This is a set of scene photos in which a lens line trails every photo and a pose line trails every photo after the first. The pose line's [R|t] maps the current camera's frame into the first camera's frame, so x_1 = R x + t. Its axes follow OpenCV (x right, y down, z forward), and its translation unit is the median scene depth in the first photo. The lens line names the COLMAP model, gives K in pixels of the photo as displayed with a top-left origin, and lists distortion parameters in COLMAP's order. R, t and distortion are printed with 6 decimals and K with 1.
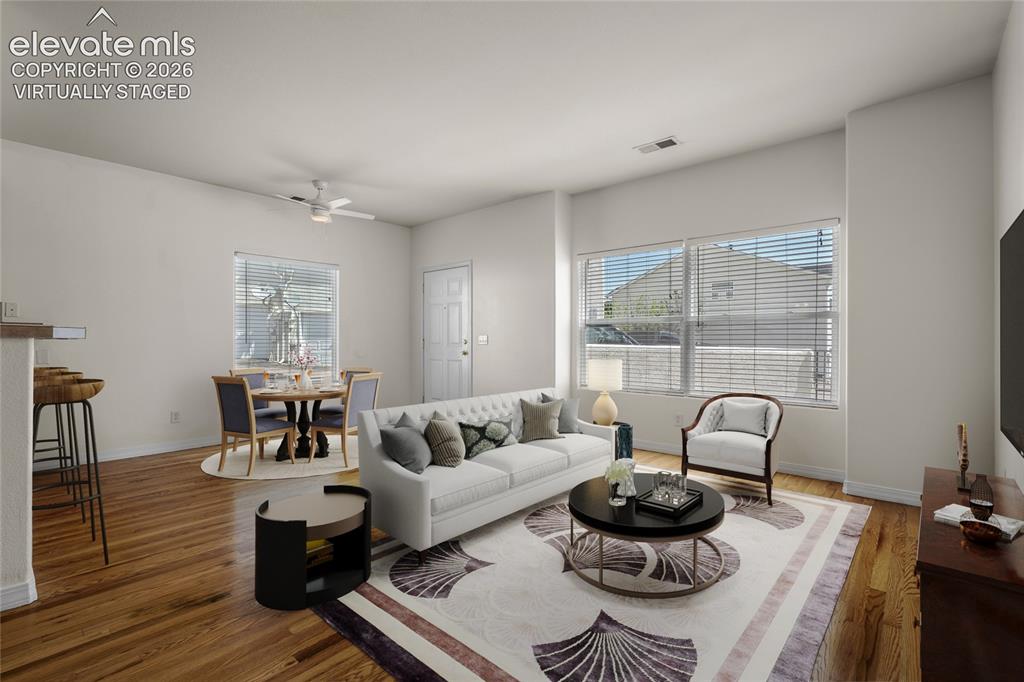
lens RADIAL K [[460.8, 0, 510.4], [0, 460.8, 341.5], [0, 0, 1]] dist [-0.003964, 0.000043]
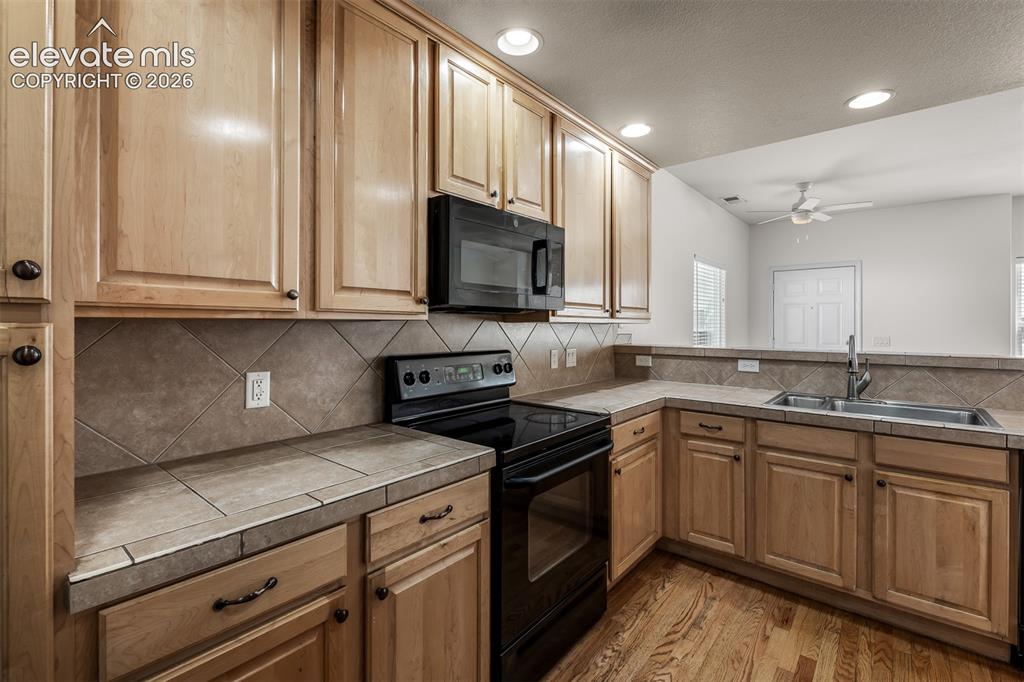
lens RADIAL K [[460.8, 0, 506.2], [0, 460.8, 324.6], [0, 0, 1]] dist [-0.003964, 0.000043]
pose [[0.999570, 0.003288, 0.029131, -0.871336], [-0.003365, 0.999991, 0.002584, -0.040119], [-0.029122, -0.002681, 0.999572, 0.037524]]
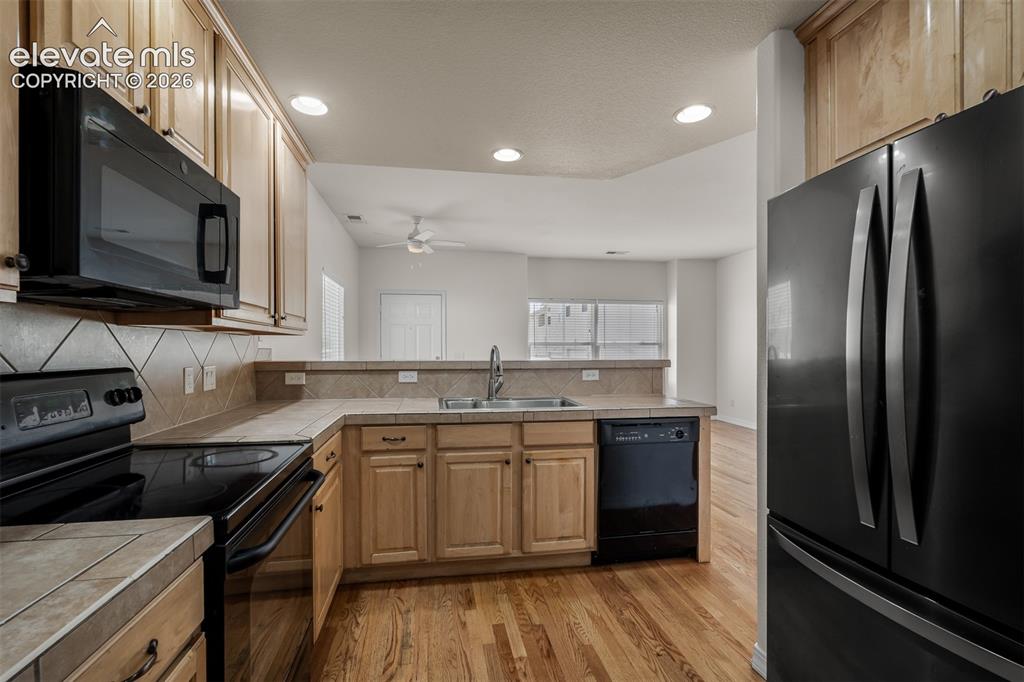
lens RADIAL K [[460.8, 0, 512.4], [0, 460.8, 349.9], [0, 0, 1]] dist [-0.003964, 0.000043]
pose [[0.612681, -0.000912, 0.790330, -0.932665], [-0.004162, 0.999982, 0.004380, -0.028219], [-0.790319, -0.005973, 0.612666, 0.116820]]
